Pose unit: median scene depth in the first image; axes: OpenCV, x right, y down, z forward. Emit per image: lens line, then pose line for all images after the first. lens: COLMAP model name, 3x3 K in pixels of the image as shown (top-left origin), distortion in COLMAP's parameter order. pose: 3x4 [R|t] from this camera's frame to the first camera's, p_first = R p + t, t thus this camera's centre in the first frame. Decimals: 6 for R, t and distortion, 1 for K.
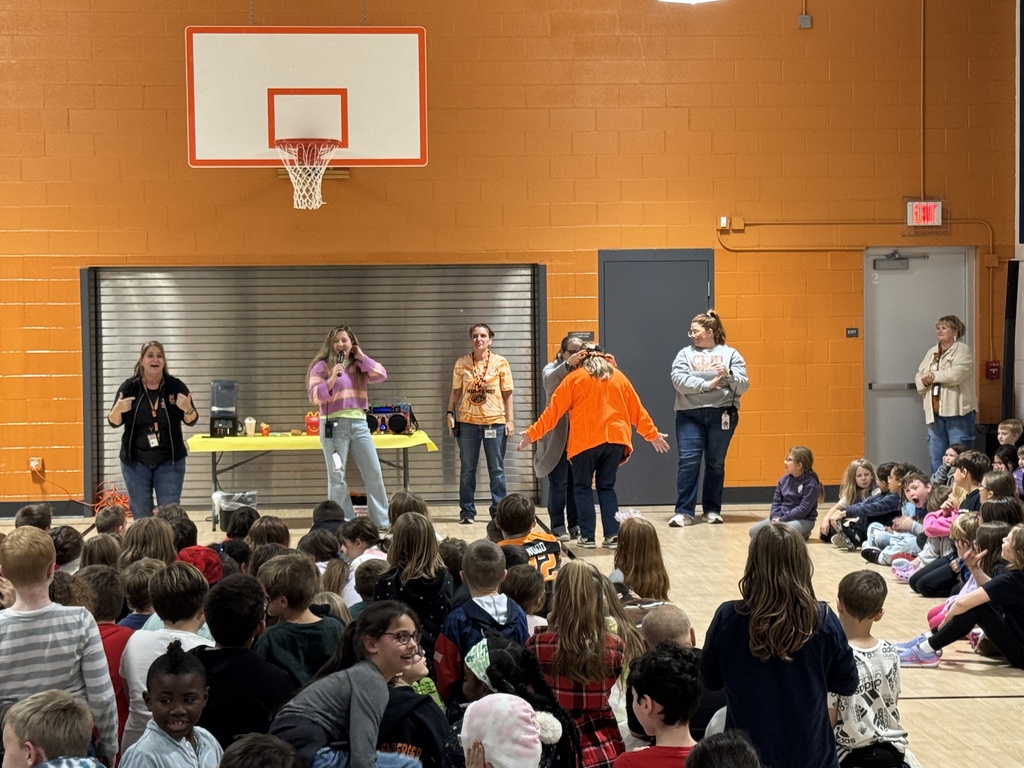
lens RADIAL K [[2085.2, 0, 512.0], [0, 2085.2, 384.0], [0, 0, 1]] dist [0.169105, 0.127972]
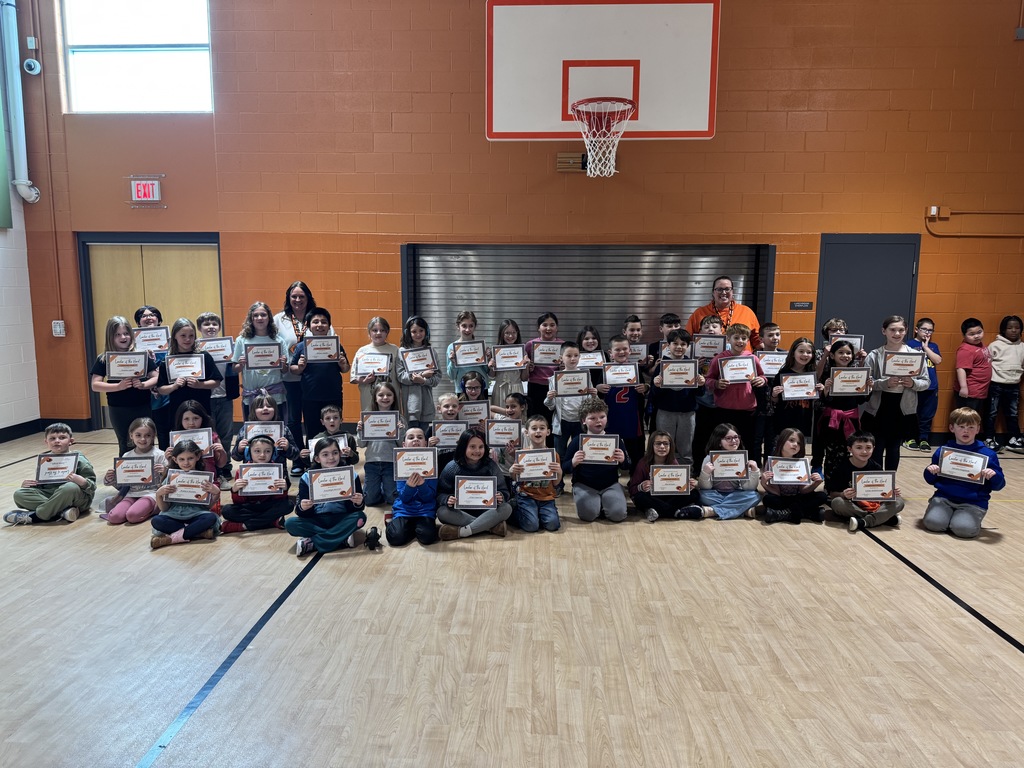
lens RADIAL K [[725.2, 0, 512.4], [0, 725.2, 395.8], [0, 0, 1]] dist [0.031589, -0.054392]
pose [[0.993320, 0.035001, -0.109952, -0.094357], [-0.022408, 0.993257, 0.113749, -0.016873], [0.113192, -0.110526, 0.987406, 0.614225]]
